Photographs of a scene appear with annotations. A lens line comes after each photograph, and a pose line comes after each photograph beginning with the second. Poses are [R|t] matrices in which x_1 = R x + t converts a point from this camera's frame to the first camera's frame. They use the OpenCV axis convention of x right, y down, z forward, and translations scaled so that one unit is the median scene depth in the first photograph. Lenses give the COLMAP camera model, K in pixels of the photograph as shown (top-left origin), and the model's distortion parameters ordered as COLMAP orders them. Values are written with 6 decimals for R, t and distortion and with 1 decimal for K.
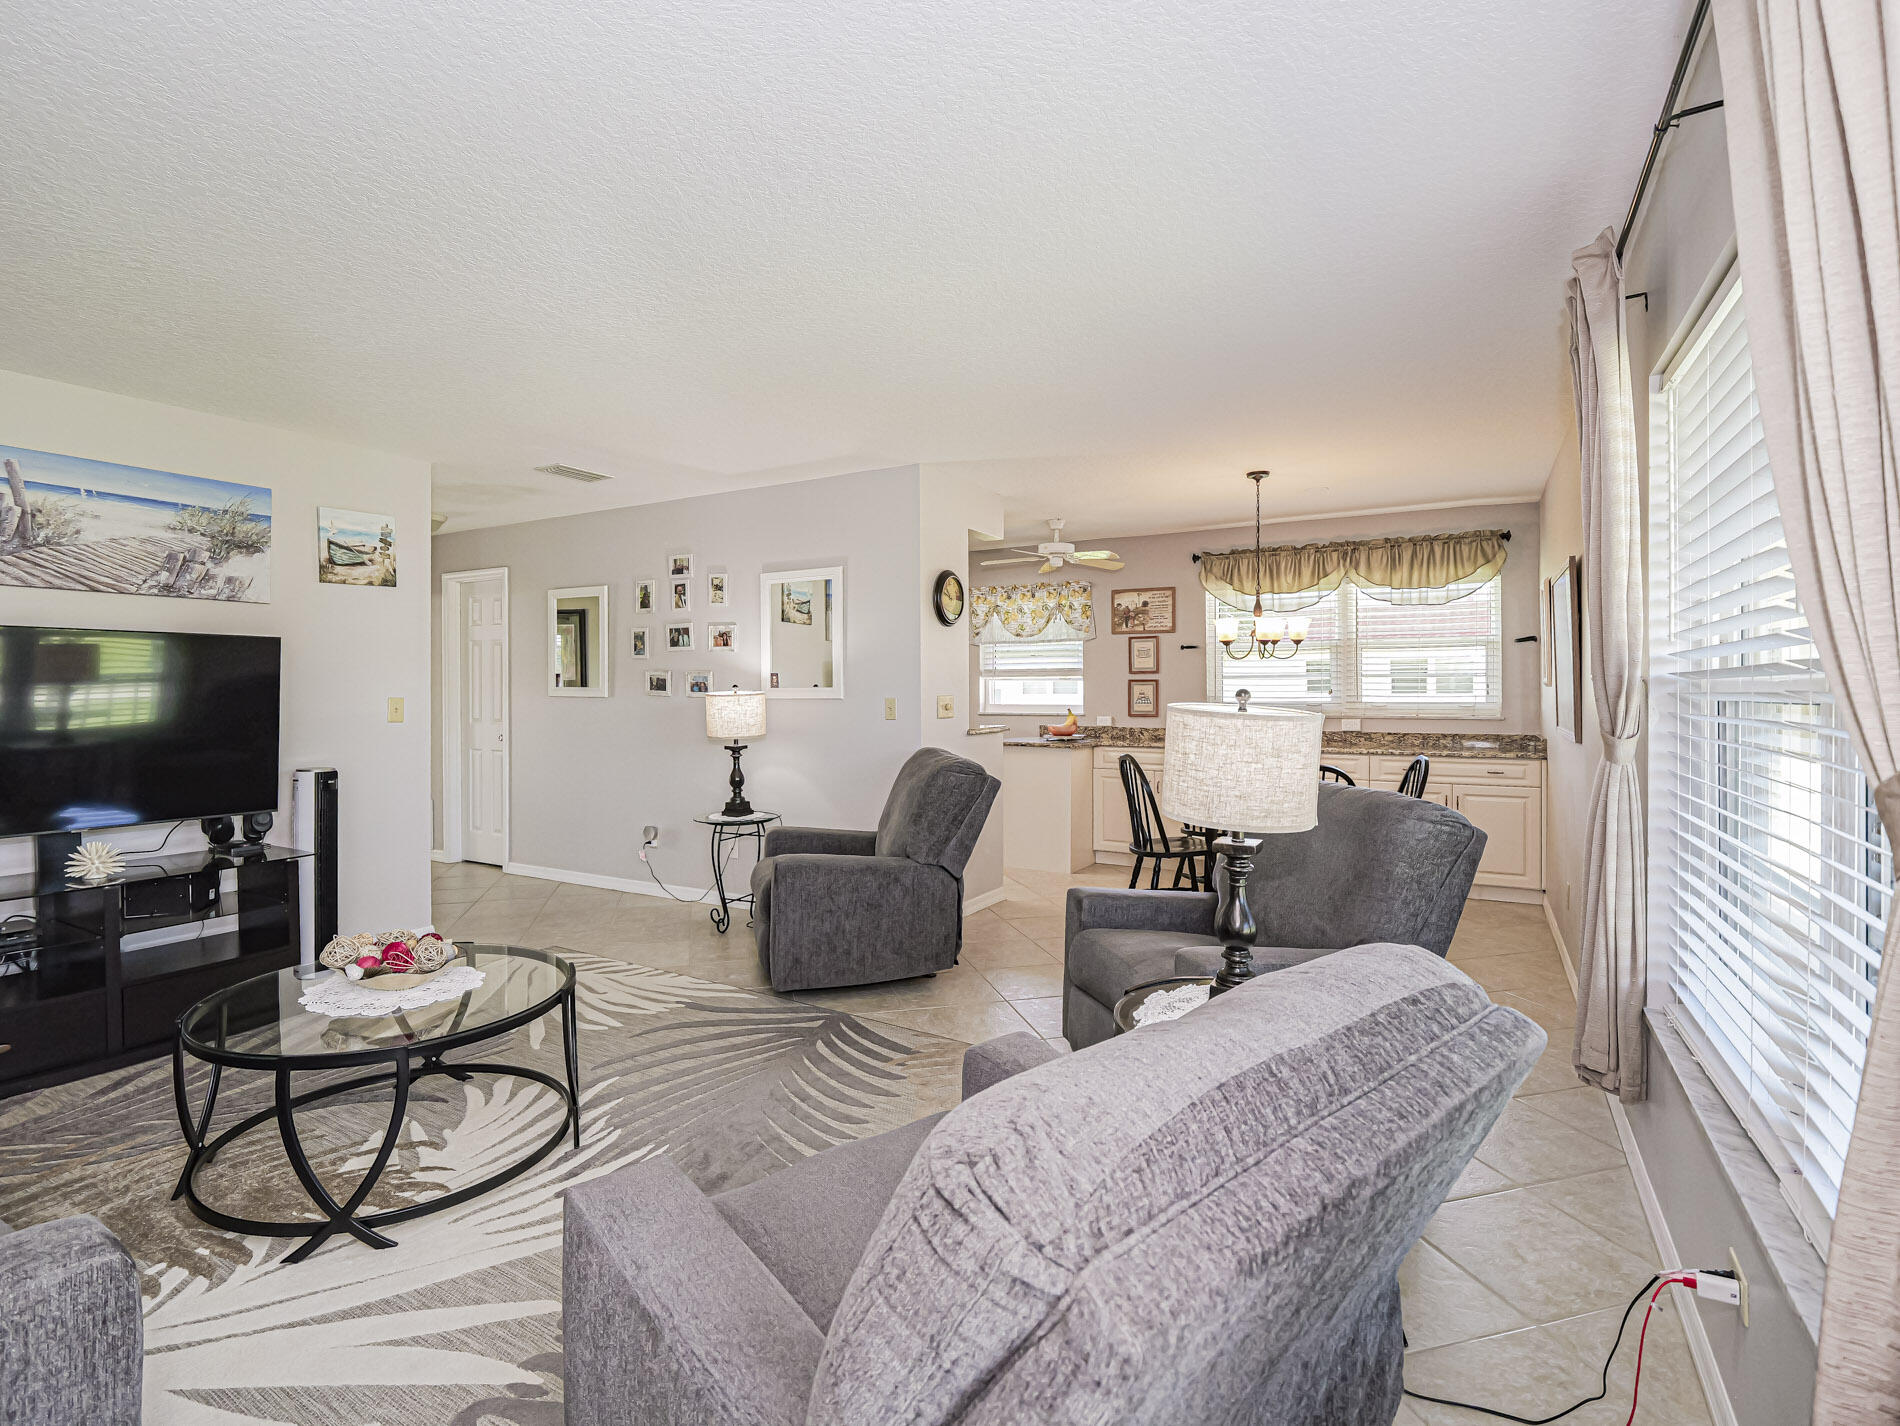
lens RADIAL K [[934.2, 0, 946.0], [0, 934.2, 709.8], [0, 0, 1]] dist [-0.021063, 0.000964]
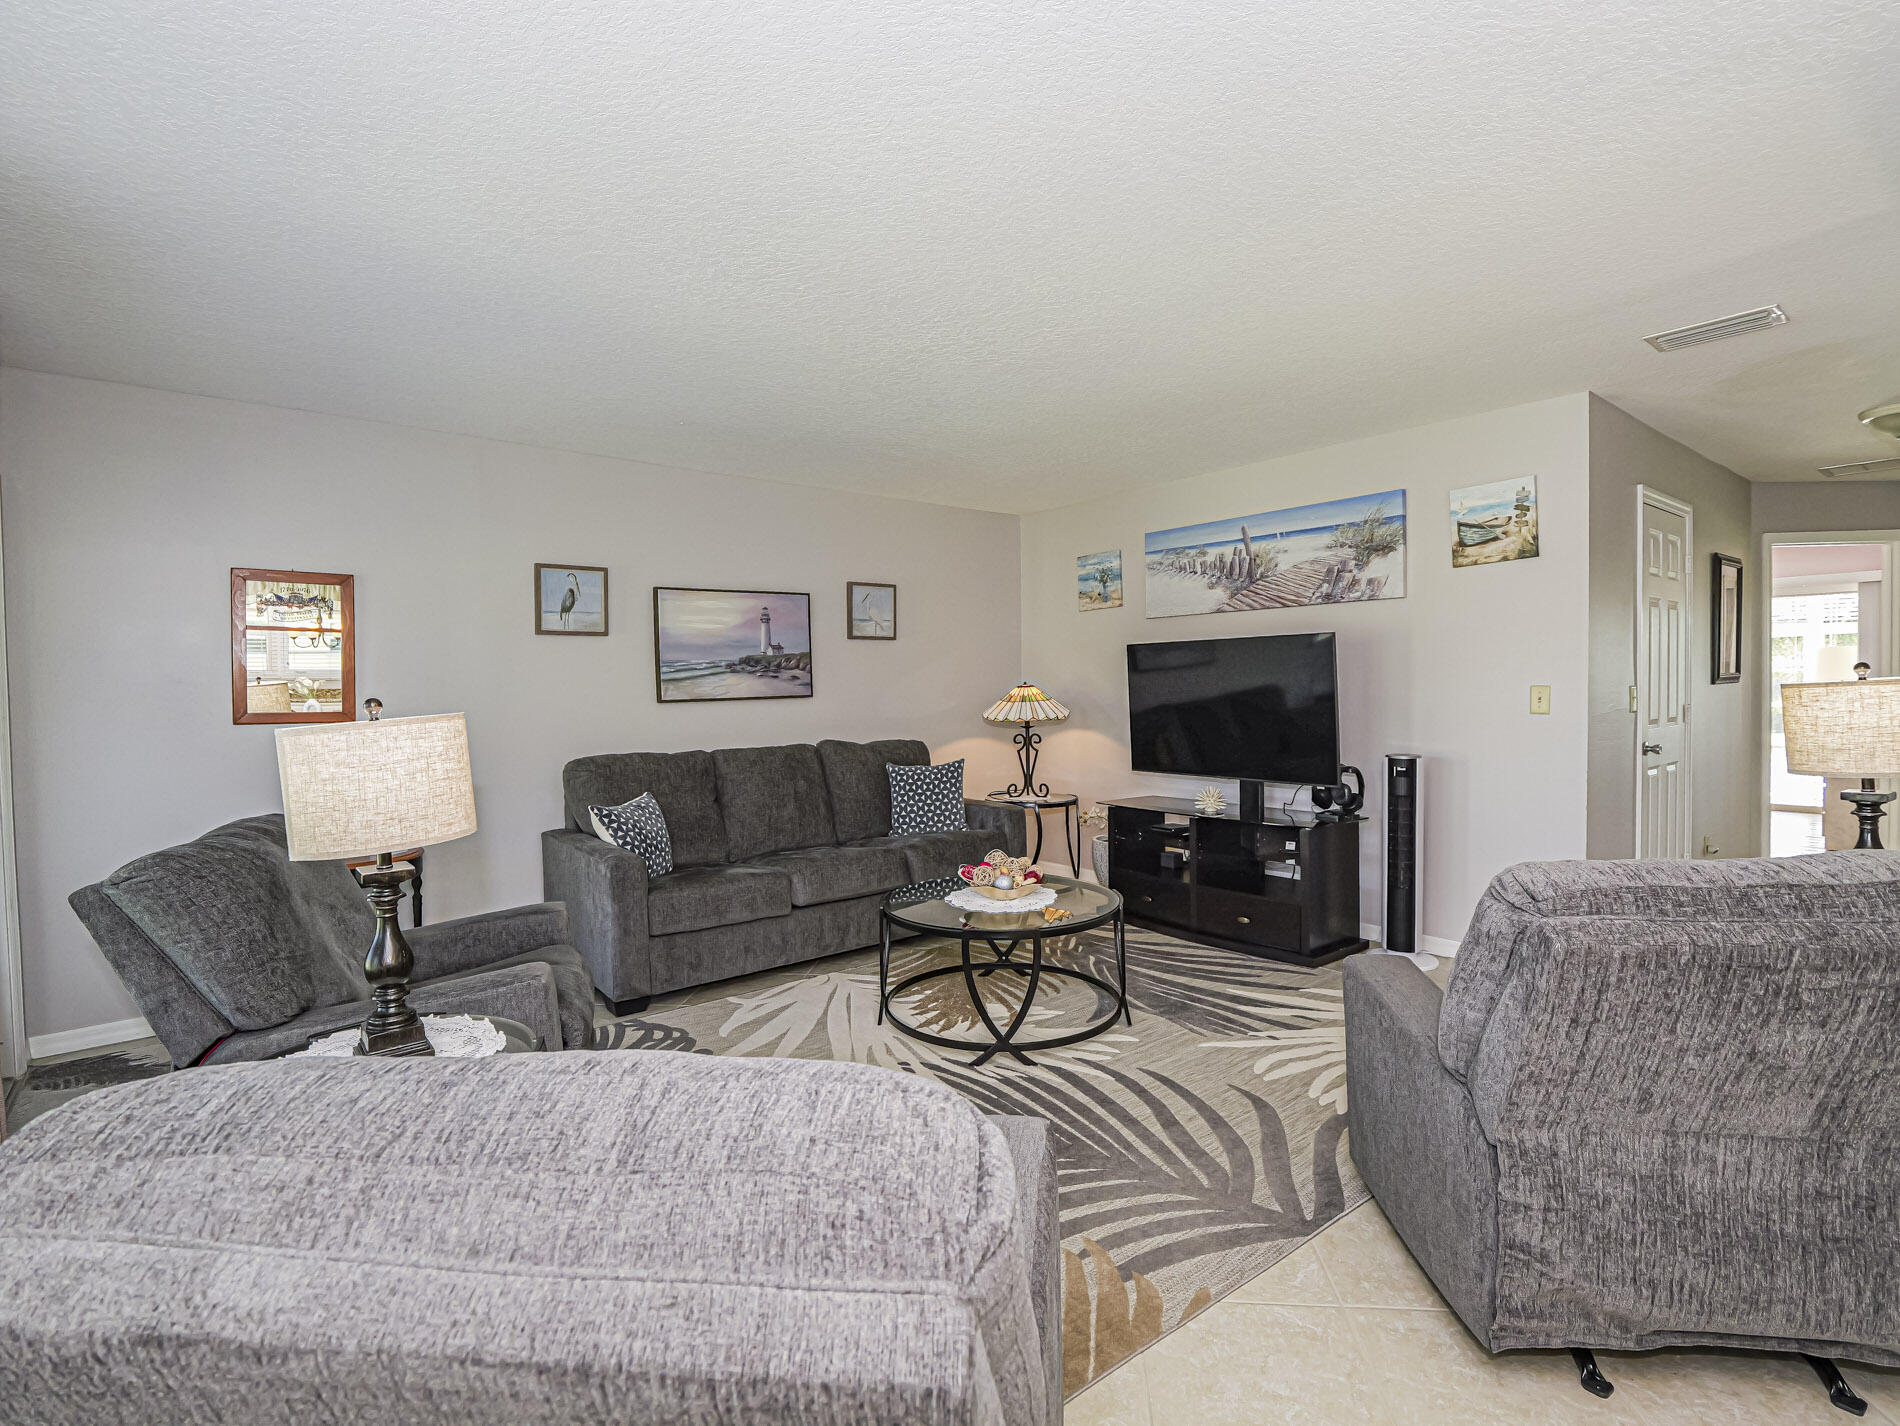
lens RADIAL K [[934.2, 0, 946.0], [0, 934.2, 709.8], [0, 0, 1]] dist [-0.021063, 0.000964]
pose [[-0.377181, 0.029946, -0.925655, 0.490051], [-0.003656, 0.999421, 0.033822, -0.020228], [0.926132, 0.016141, -0.376854, 0.966918]]
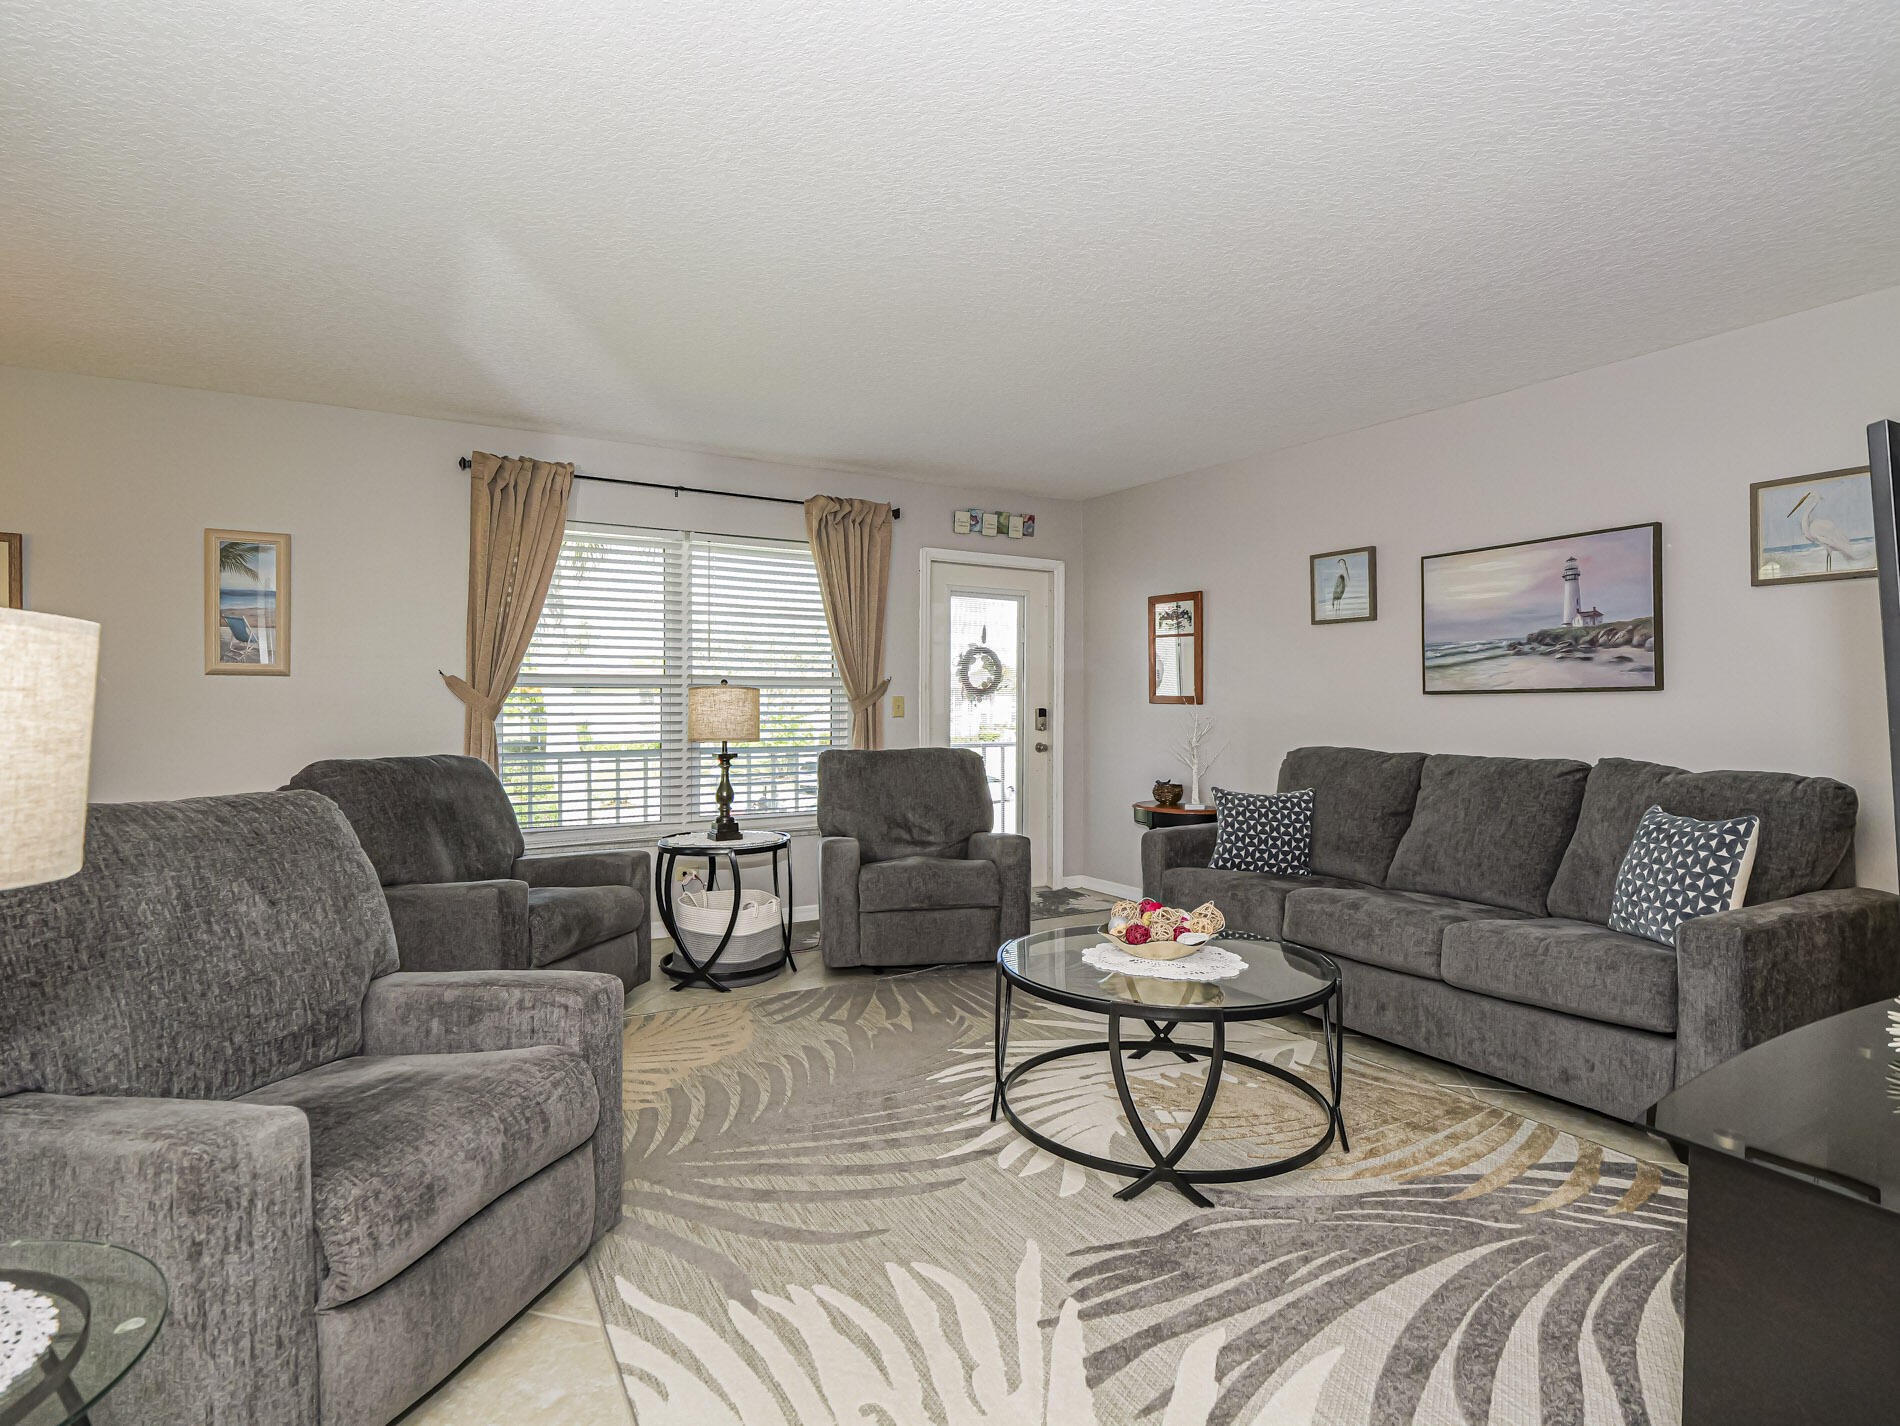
lens RADIAL K [[958.6, 0, 907.3], [0, 958.6, 689.3], [0, 0, 1]] dist [-0.004353, 0.000499]
pose [[-0.850932, 0.007051, 0.525228, -0.614502], [0.014105, 0.999856, 0.009430, -0.009694], [-0.525086, 0.015432, -0.850909, 1.369952]]
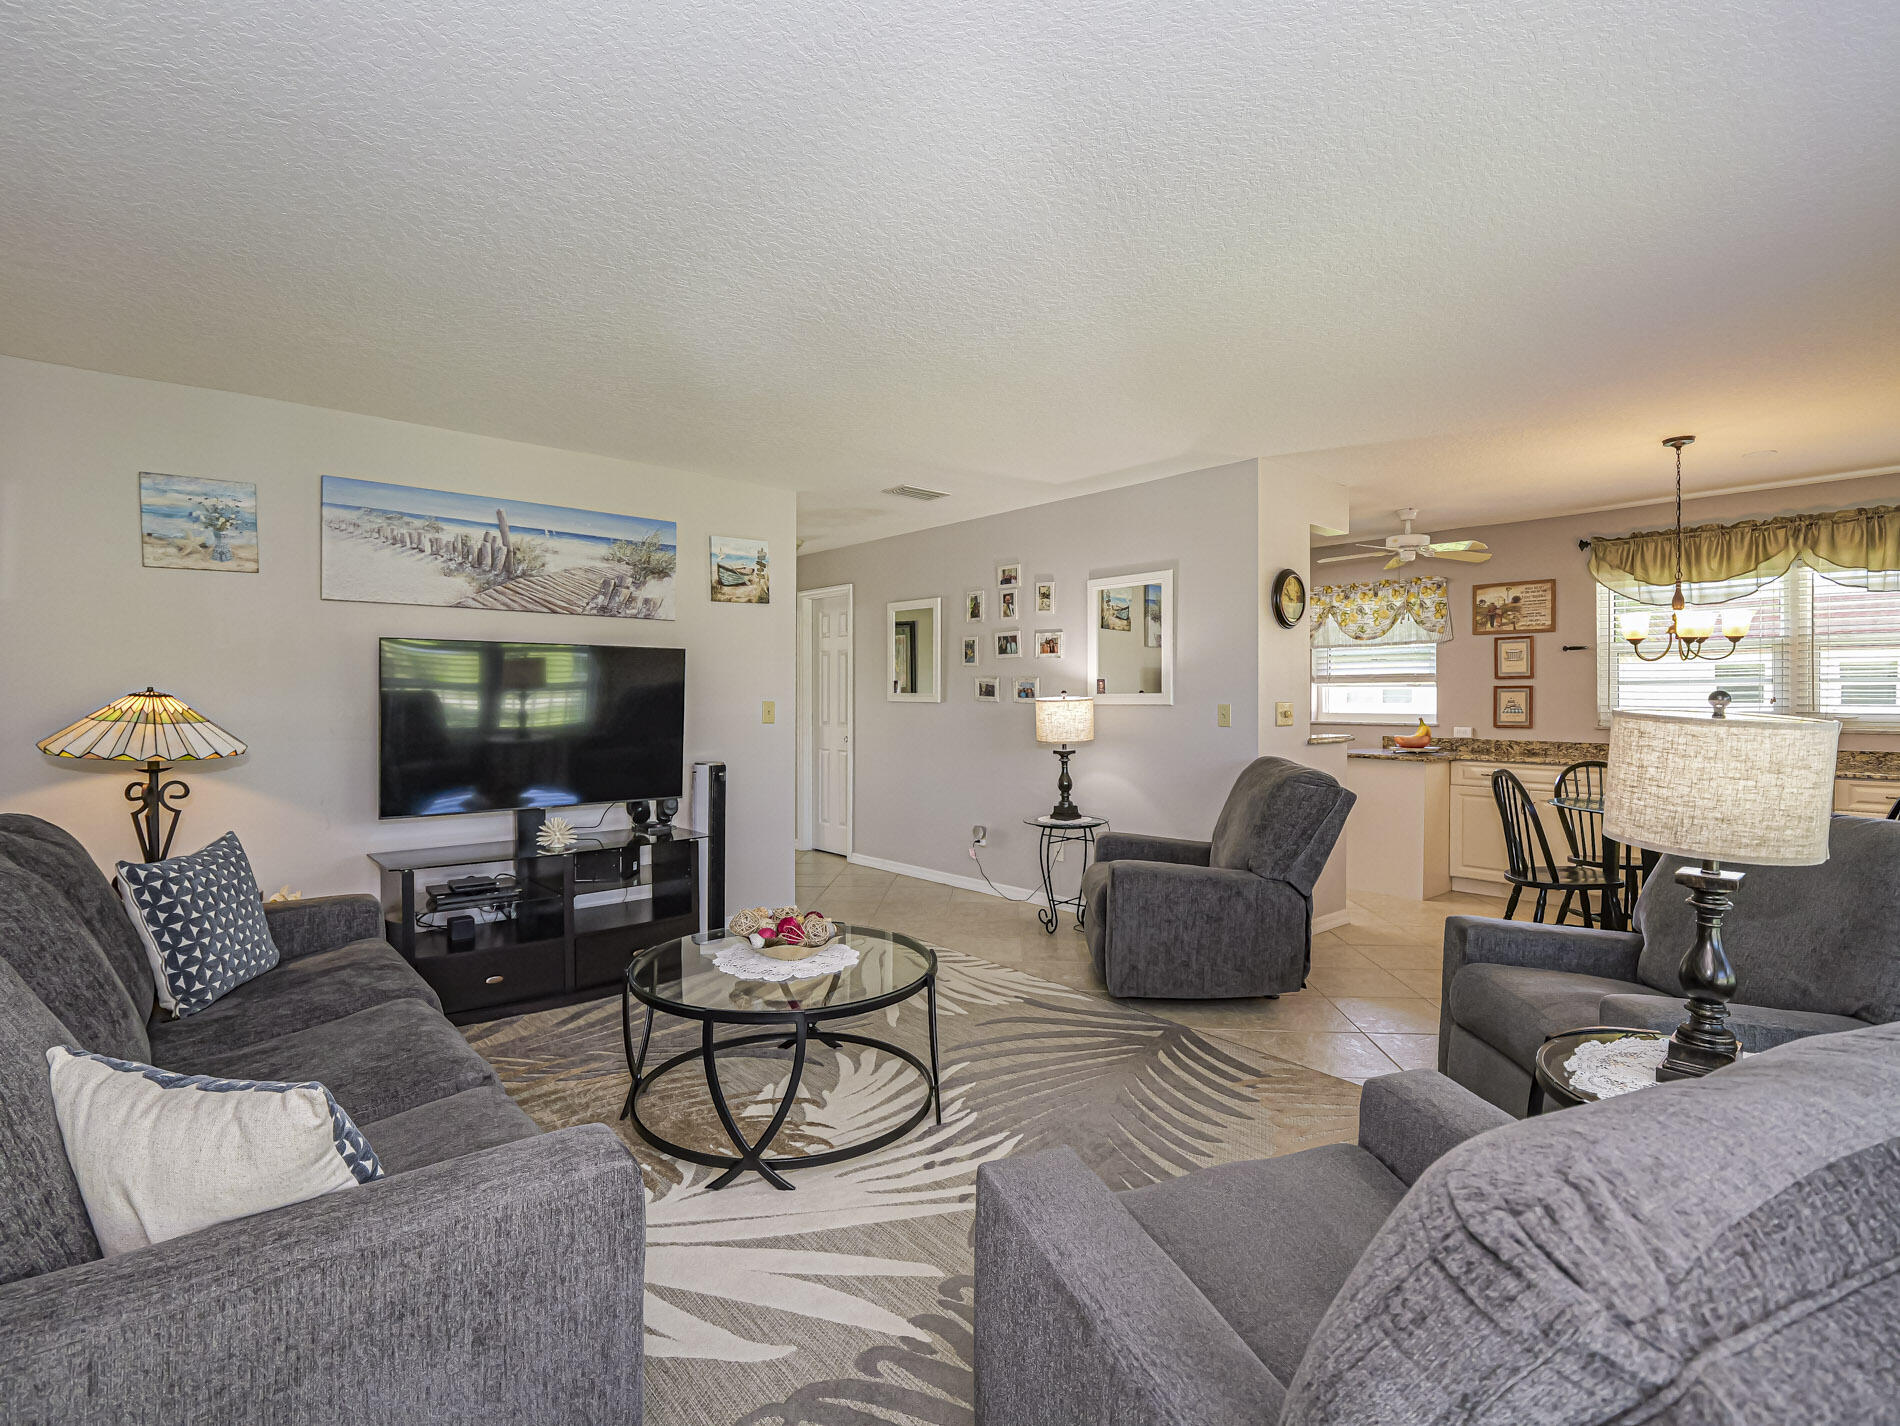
lens RADIAL K [[926.7, 0, 927.7], [0, 926.7, 720.9], [0, 0, 1]] dist [-0.004357, -0.017190]
pose [[0.944581, 0.010353, -0.328116, -0.045915], [-0.009465, 0.999946, 0.004303, 0.004305], [0.328143, -0.000959, 0.944628, -0.002992]]
